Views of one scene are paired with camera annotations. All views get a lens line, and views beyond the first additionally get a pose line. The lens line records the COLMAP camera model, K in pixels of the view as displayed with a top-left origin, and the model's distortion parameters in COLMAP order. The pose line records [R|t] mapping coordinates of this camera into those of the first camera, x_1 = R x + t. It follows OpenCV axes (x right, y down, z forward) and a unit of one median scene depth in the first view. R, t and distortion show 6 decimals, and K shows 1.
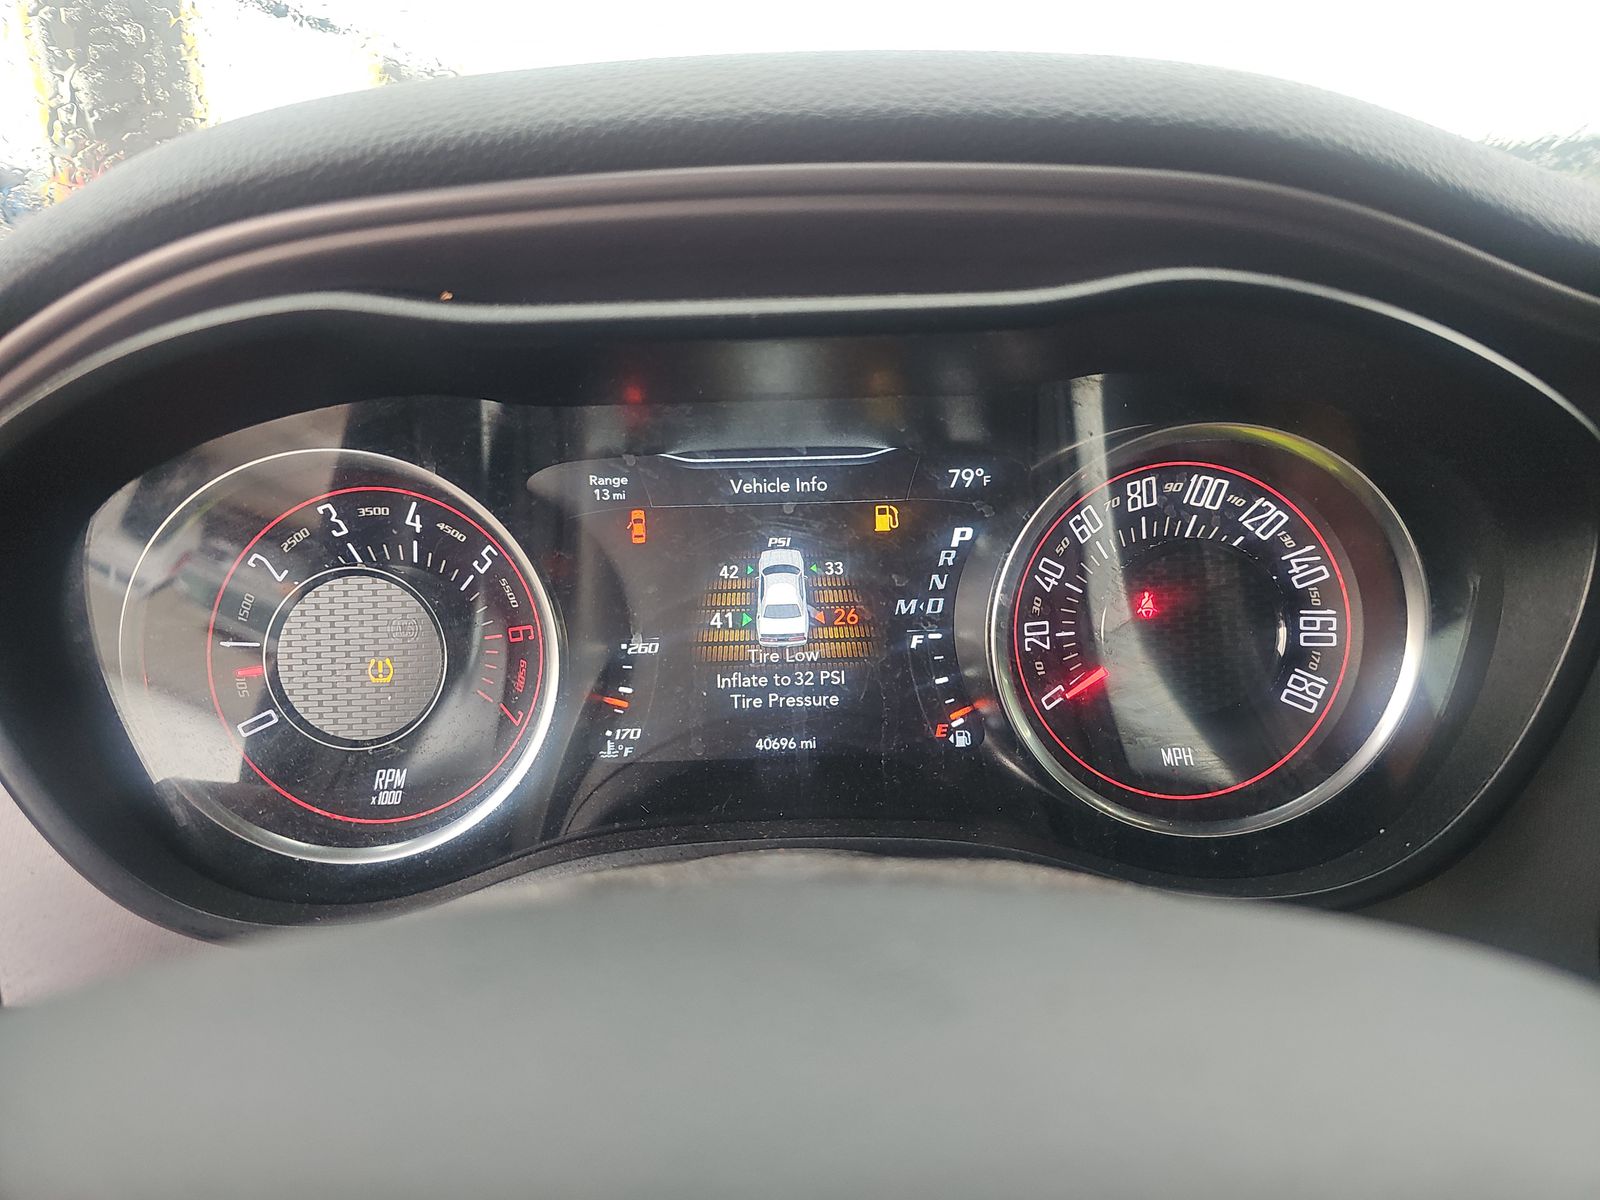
lens RADIAL K [[866.8, 0, 800.0], [0, 866.8, 600.0], [0, 0, 1]] dist [0.017599, -0.000163]
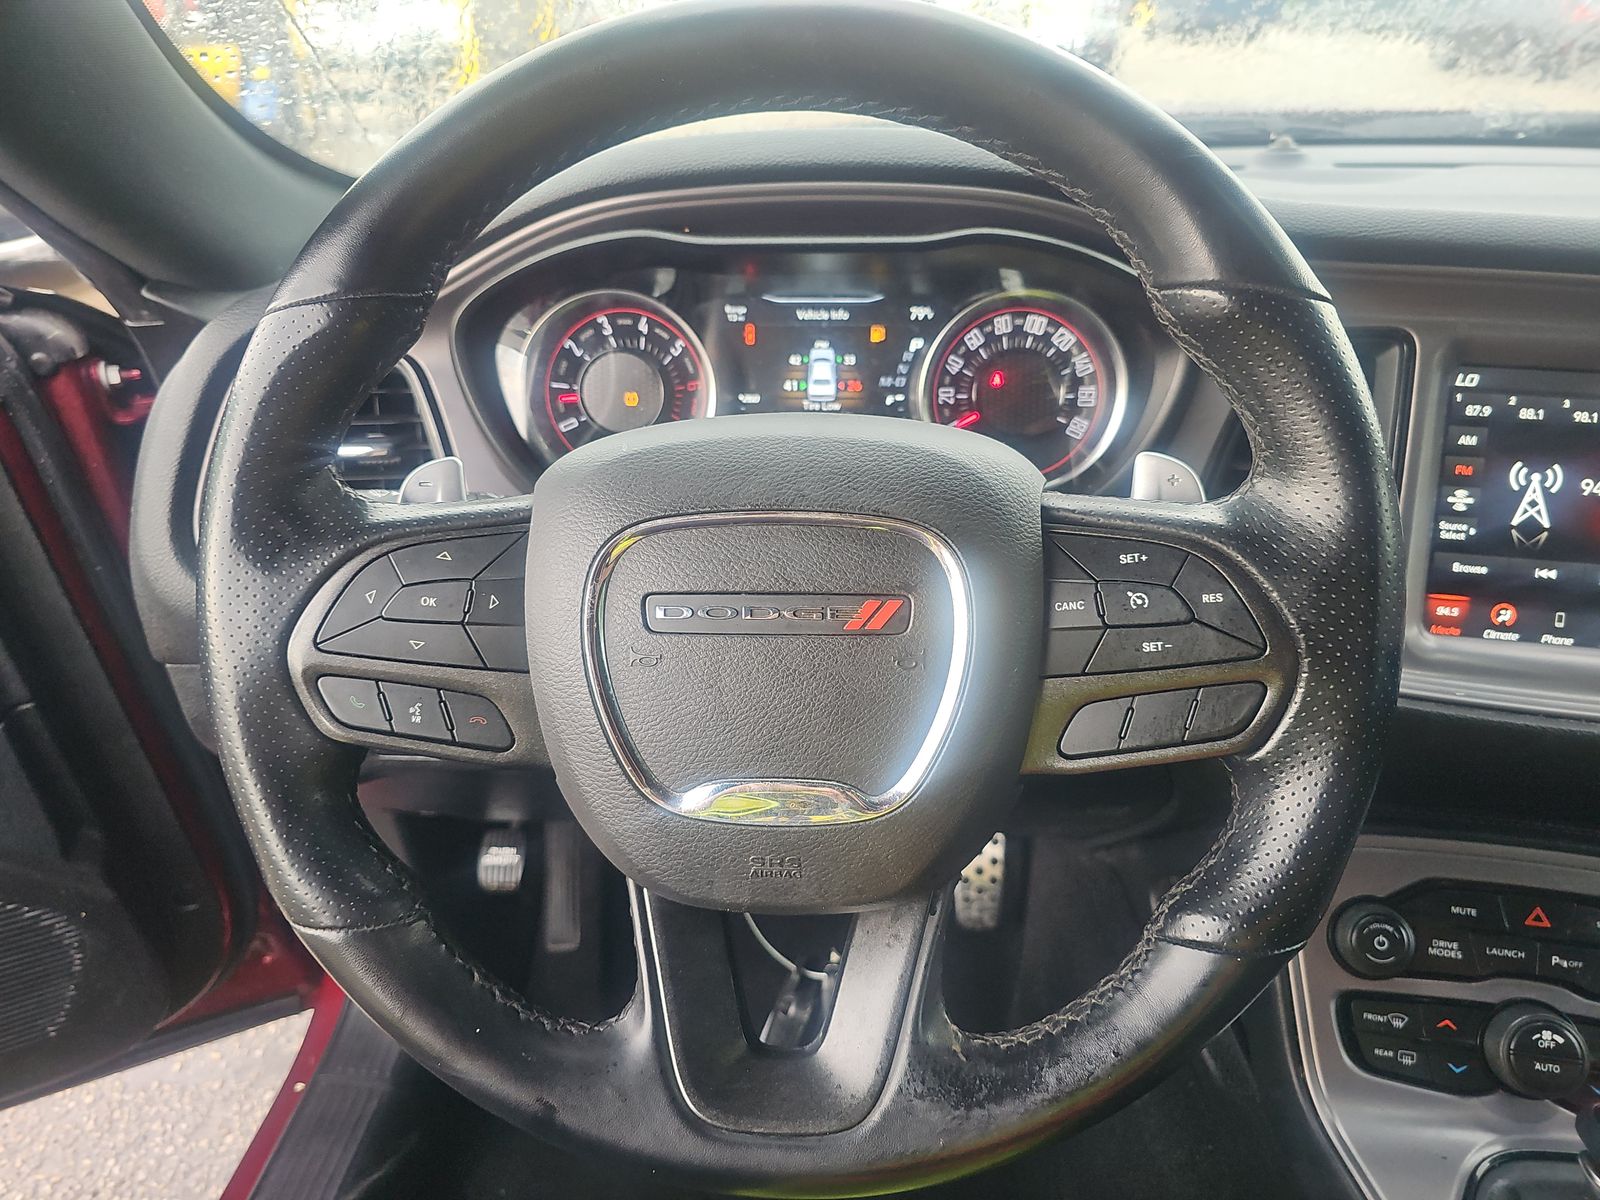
lens RADIAL K [[1083.7, 0, 797.4], [0, 1083.7, 637.1], [0, 0, 1]] dist [0.030125, -0.045117]
pose [[0.996500, 0.050045, -0.066958, 0.119373], [-0.039305, 0.987433, 0.153073, 0.212041], [0.073777, -0.149905, 0.985944, -1.523759]]
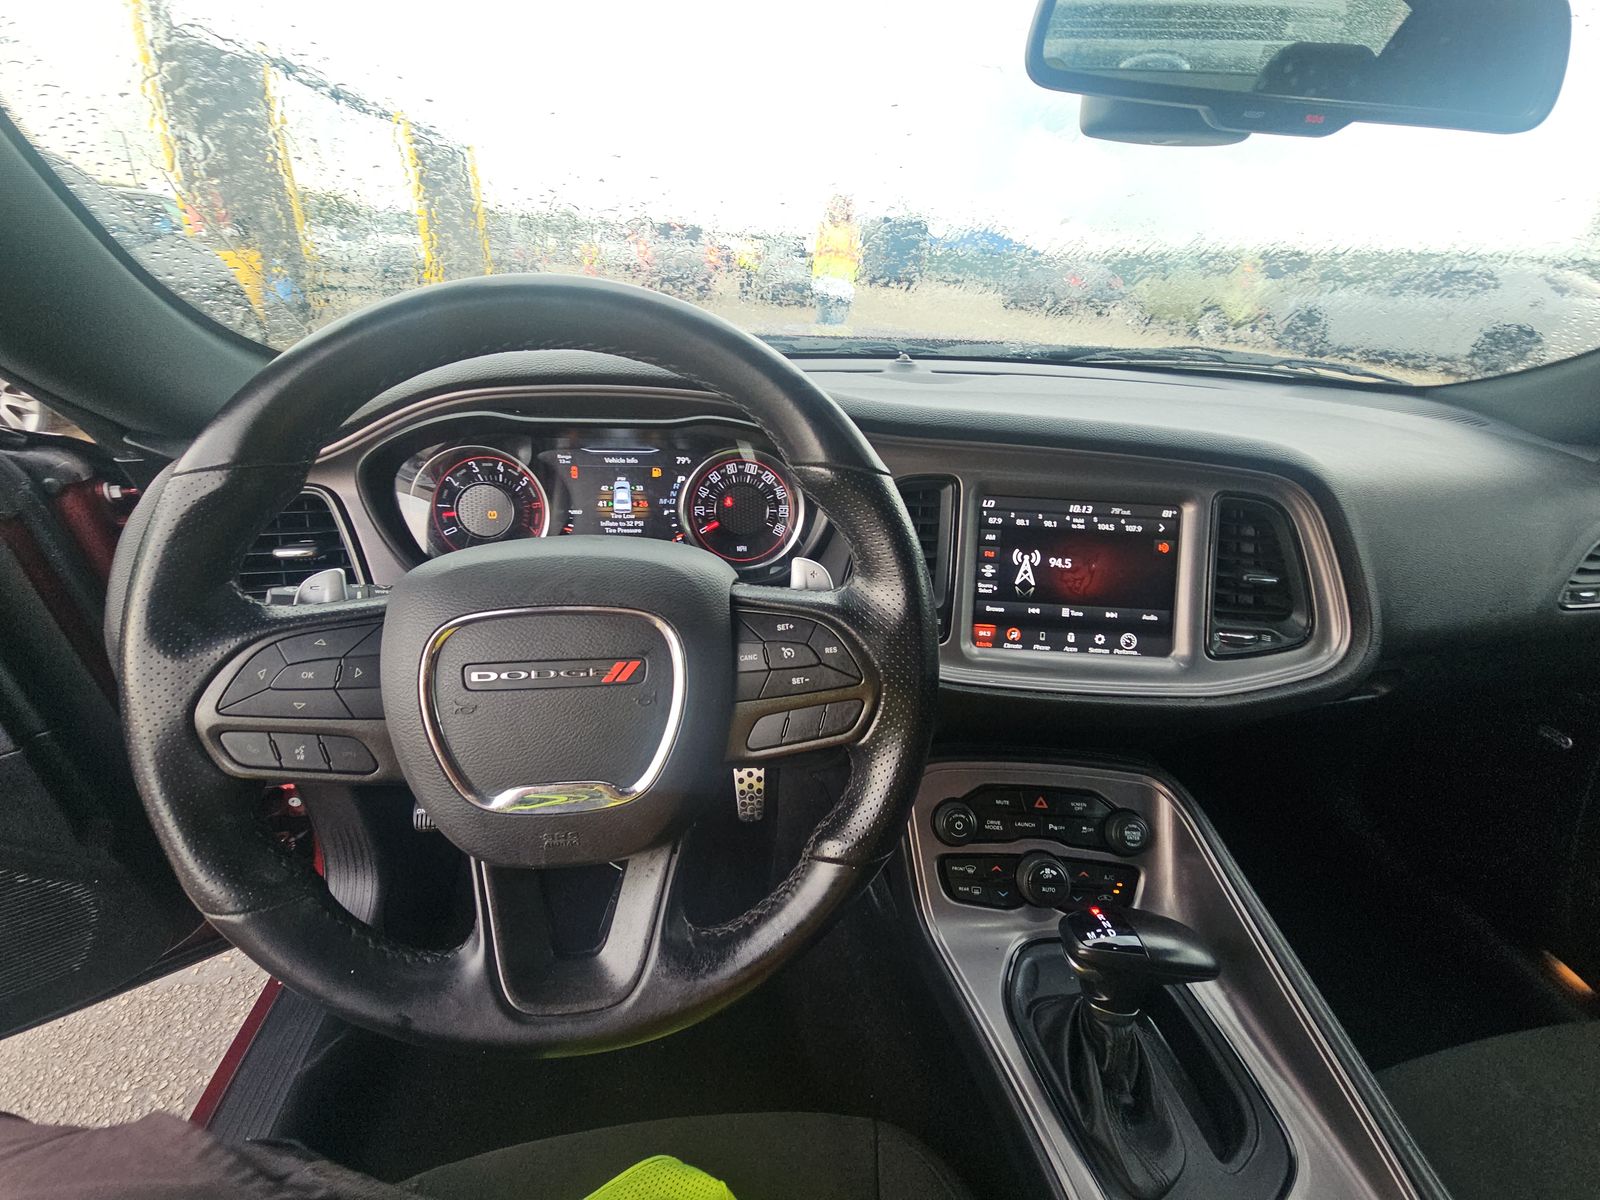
lens RADIAL K [[646.2, 0, 800.0], [0, 646.2, 600.0], [0, 0, 1]] dist [0.000245, -0.000377]
pose [[0.992451, 0.014382, 0.121799, 0.341306], [-0.028768, 0.992692, 0.117194, 0.074827], [-0.119224, -0.119813, 0.985612, -1.432642]]
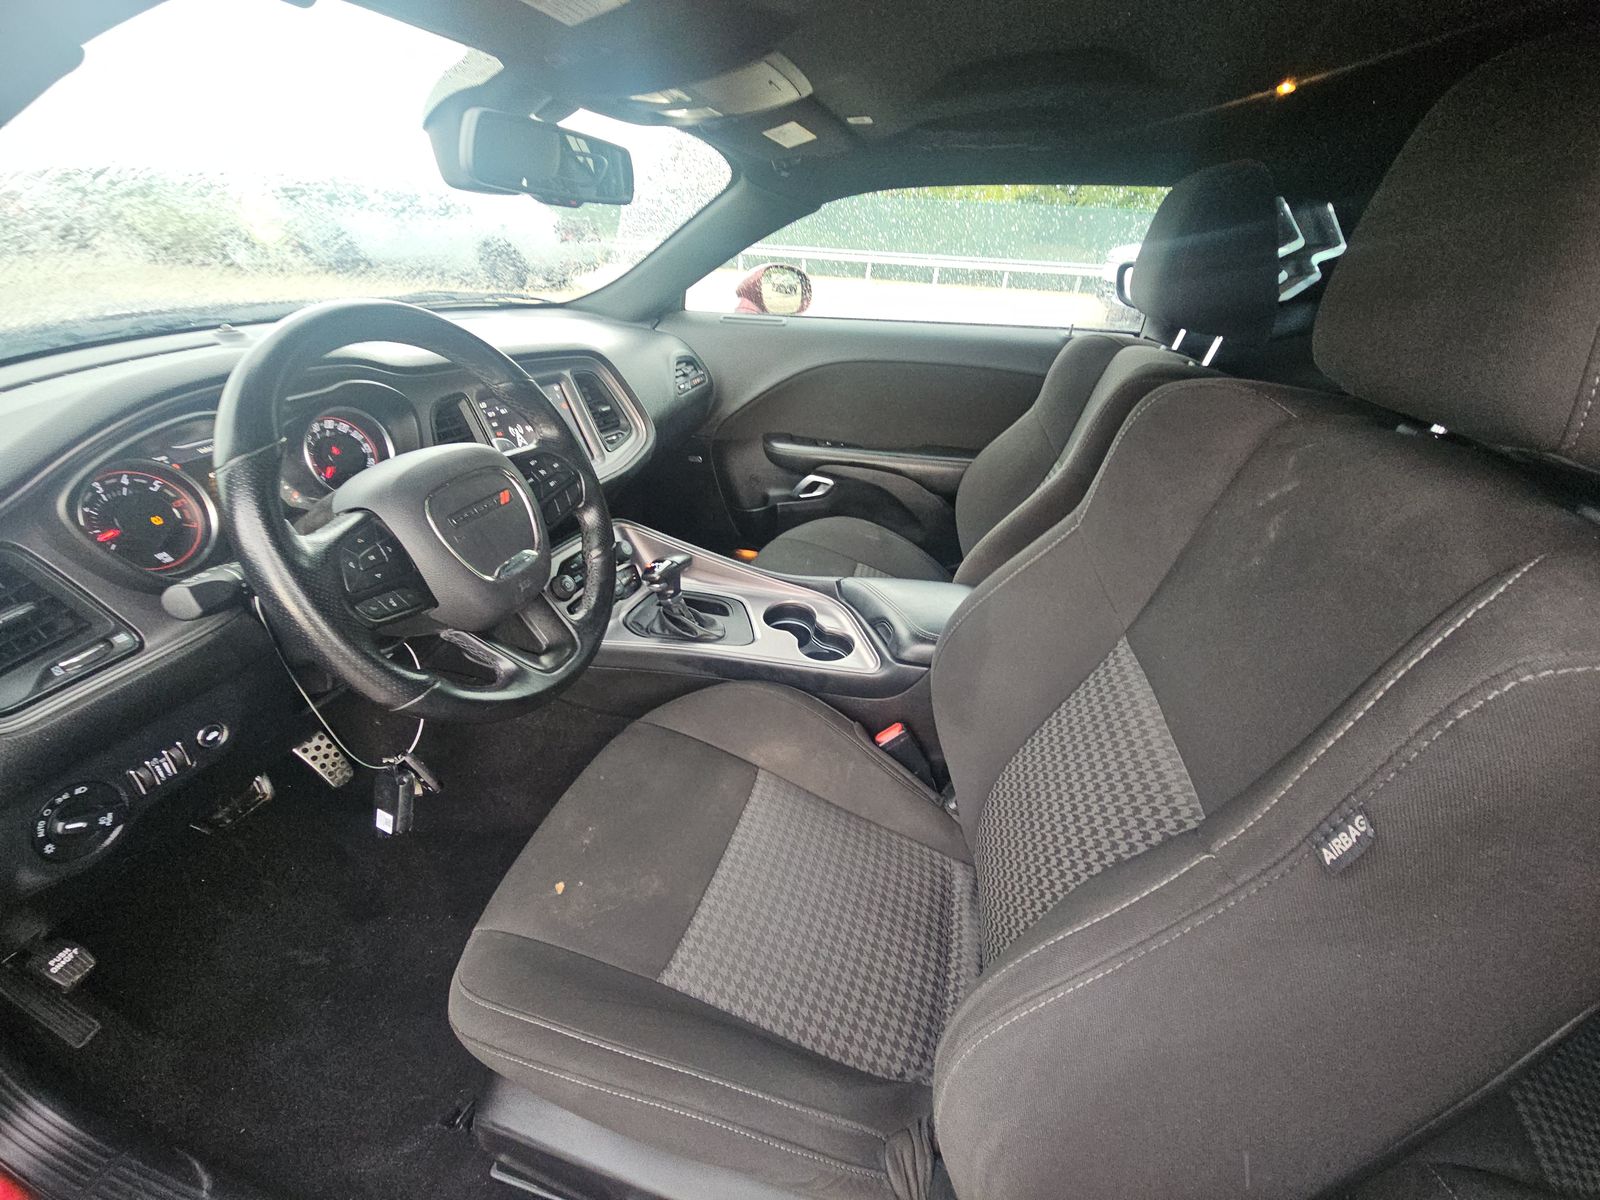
lens RADIAL K [[646.2, 0, 800.0], [0, 646.2, 600.0], [0, 0, 1]] dist [0.000245, -0.000377]
pose [[0.254126, -0.438397, 0.862107, -2.017766], [0.280342, 0.886491, 0.368160, 0.121615], [-0.925650, 0.148126, 0.348181, -2.092906]]
